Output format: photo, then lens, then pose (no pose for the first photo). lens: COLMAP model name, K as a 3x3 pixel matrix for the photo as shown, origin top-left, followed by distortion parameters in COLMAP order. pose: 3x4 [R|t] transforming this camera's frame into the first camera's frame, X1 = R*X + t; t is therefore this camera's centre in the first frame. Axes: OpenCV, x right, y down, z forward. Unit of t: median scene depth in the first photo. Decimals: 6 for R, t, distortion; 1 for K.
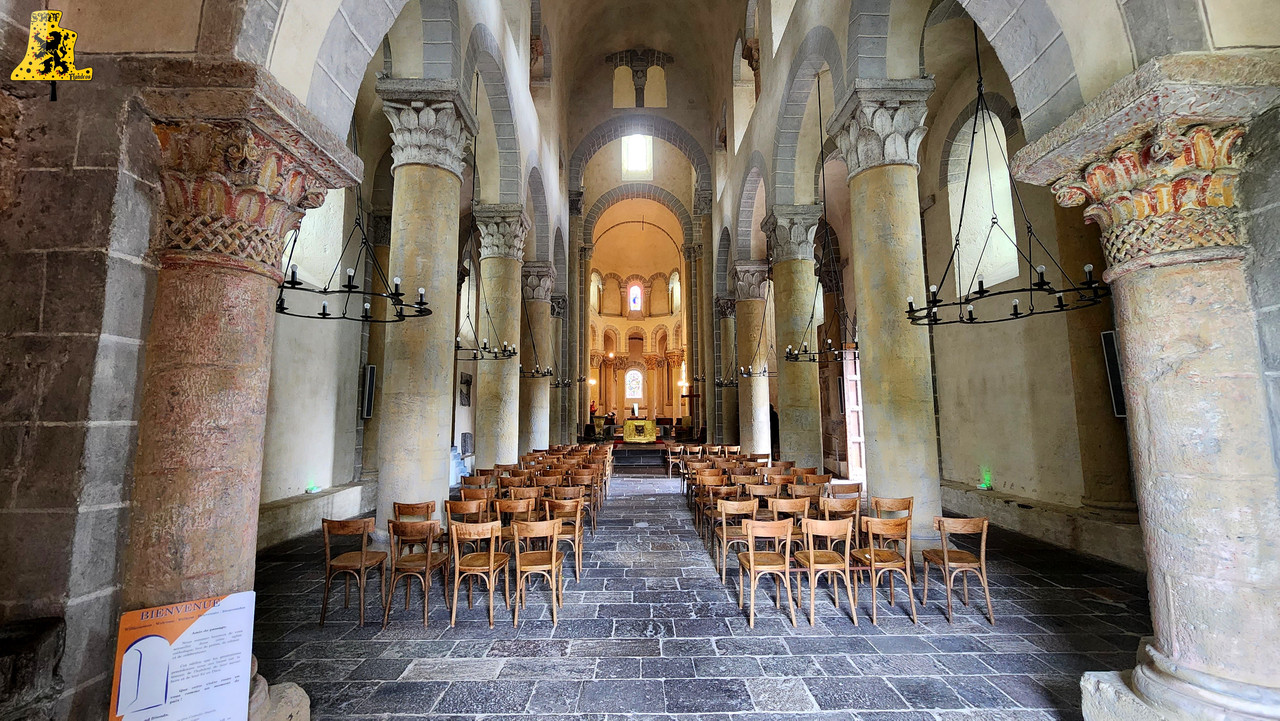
lens RADIAL K [[528.2, 0, 636.5], [0, 528.2, 353.9], [0, 0, 1]] dist [0.000581, -0.001294]
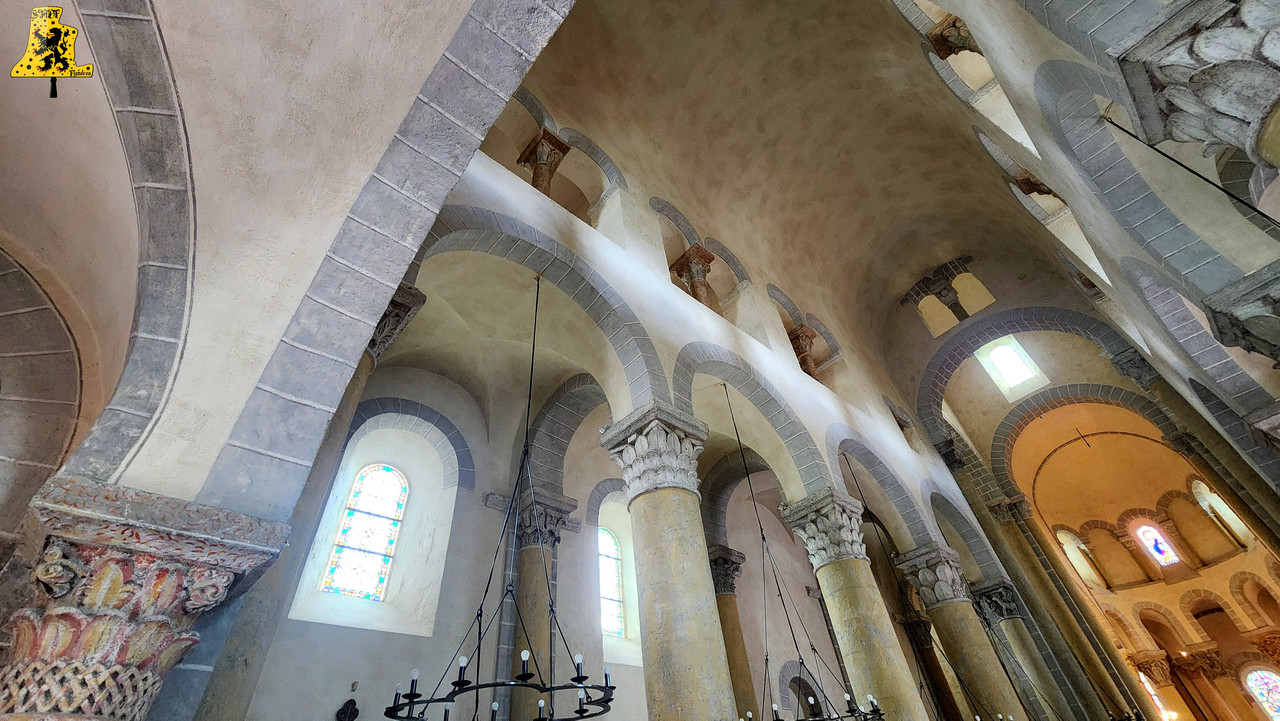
lens RADIAL K [[528.2, 0, 640.2], [0, 528.2, 352.0], [0, 0, 1]] dist [0.000581, -0.001294]
pose [[0.660003, -0.553472, -0.508000, 0.085653], [0.170421, 0.768869, -0.616277, 0.006020], [0.731678, 0.320171, 0.601779, 0.171509]]
